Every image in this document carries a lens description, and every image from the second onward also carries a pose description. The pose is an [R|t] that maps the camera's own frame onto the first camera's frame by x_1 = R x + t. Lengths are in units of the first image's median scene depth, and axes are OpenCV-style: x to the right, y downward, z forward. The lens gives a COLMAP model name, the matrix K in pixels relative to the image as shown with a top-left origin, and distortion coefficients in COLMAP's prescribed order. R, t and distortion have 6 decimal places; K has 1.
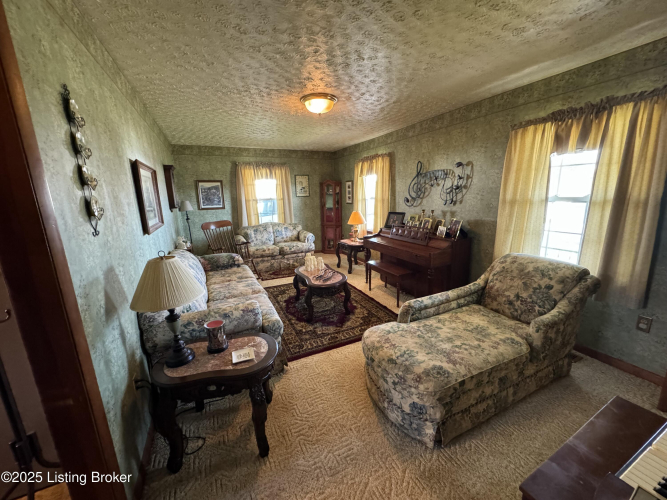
lens RADIAL K [[264.0, 0, 329.5], [0, 264.0, 247.0], [0, 0, 1]] dist [-0.002898, 0.000410]
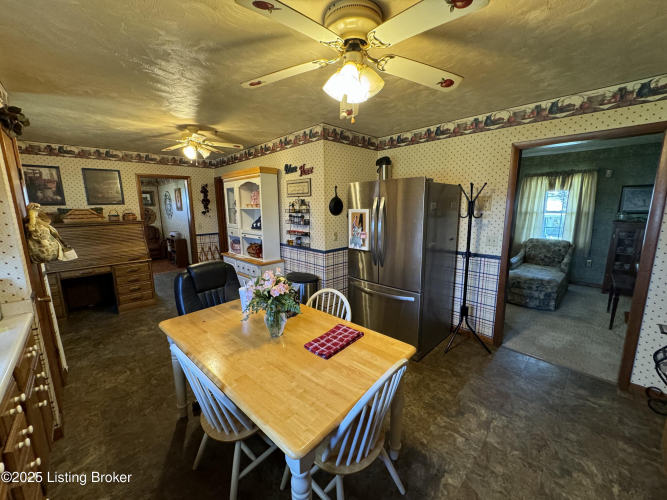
lens RADIAL K [[264.0, 0, 336.0], [0, 264.0, 249.2], [0, 0, 1]] dist [-0.002898, 0.000410]
pose [[0.946101, -0.034927, 0.321982, -1.643642], [0.050087, 0.997986, -0.038918, 0.131651], [-0.319975, 0.052947, 0.945945, -0.505170]]
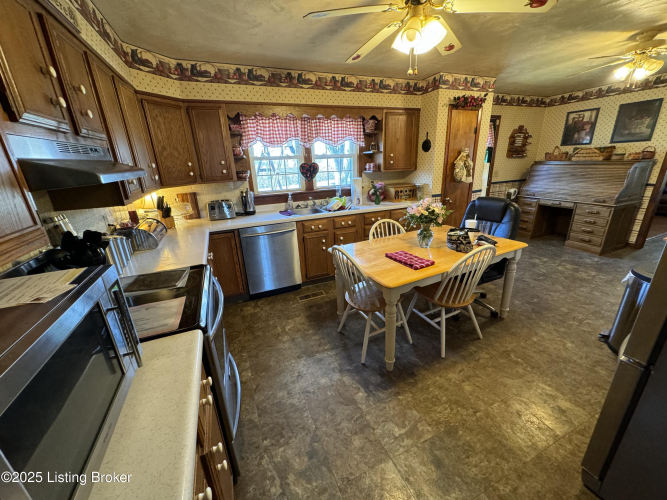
lens RADIAL K [[264.0, 0, 335.0], [0, 264.0, 249.7], [0, 0, 1]] dist [-0.002898, 0.000410]
pose [[-0.025932, 0.345909, -0.937910, 5.095240], [-0.165378, 0.923813, 0.345282, -0.424687], [0.985889, 0.164064, 0.033249, 2.010771]]
